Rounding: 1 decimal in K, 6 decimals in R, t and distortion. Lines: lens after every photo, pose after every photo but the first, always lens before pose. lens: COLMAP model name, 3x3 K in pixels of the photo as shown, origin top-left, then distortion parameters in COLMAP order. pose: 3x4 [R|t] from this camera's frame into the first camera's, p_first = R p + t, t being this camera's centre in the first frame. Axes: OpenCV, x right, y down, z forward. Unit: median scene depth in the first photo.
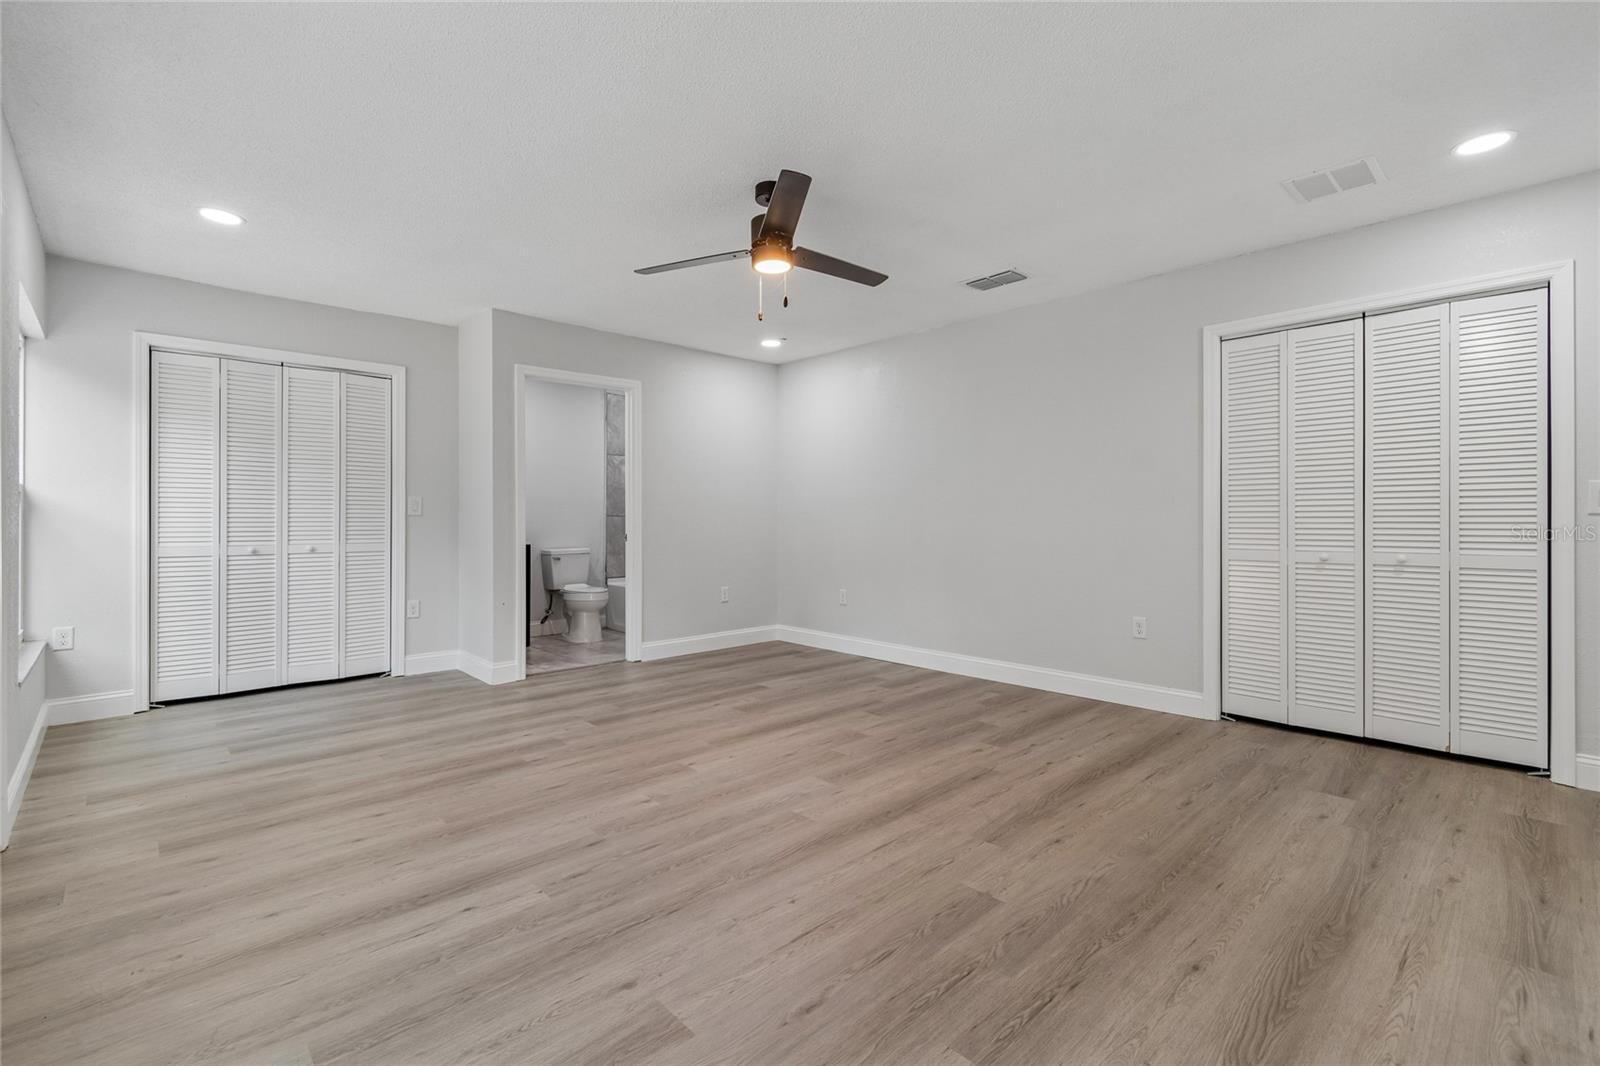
lens RADIAL K [[712.6, 0, 806.4], [0, 712.6, 524.9], [0, 0, 1]] dist [0.002660, -0.000780]
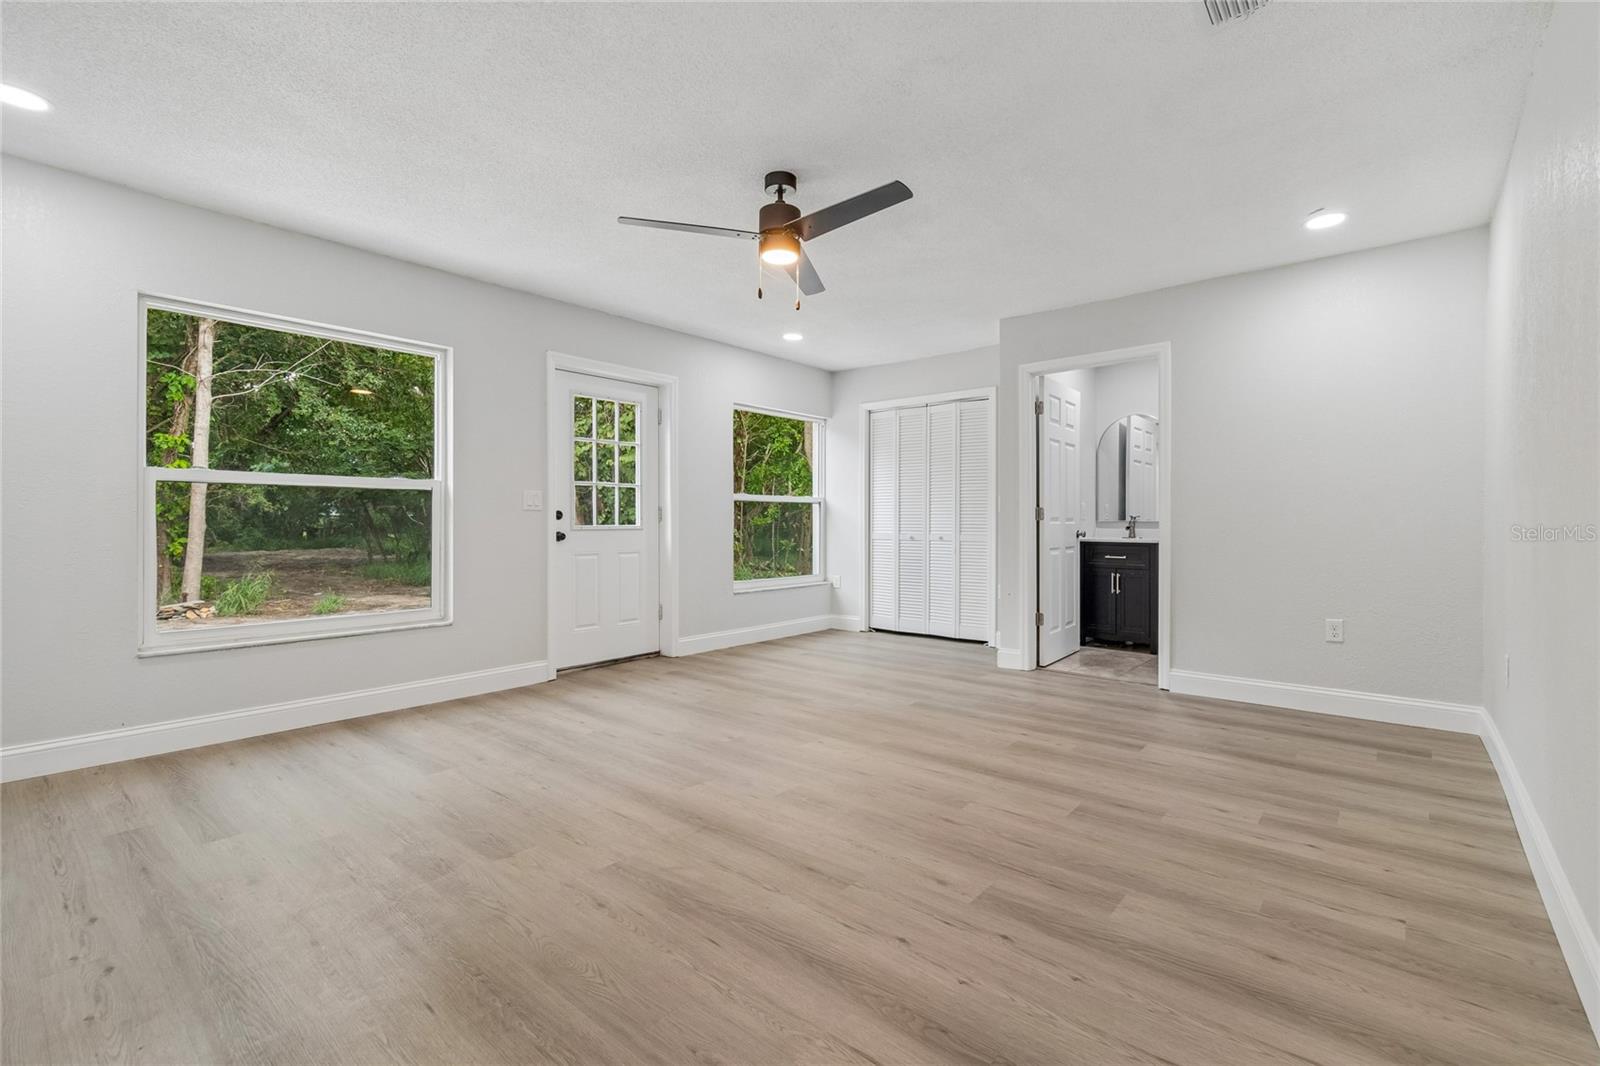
lens RADIAL K [[712.6, 0, 806.3], [0, 712.6, 529.2], [0, 0, 1]] dist [0.002660, -0.000780]
pose [[0.100835, 0.011783, -0.994833, 0.842852], [-0.009391, 0.999897, 0.010891, 0.007717], [0.994859, 0.008244, 0.100936, 0.826952]]
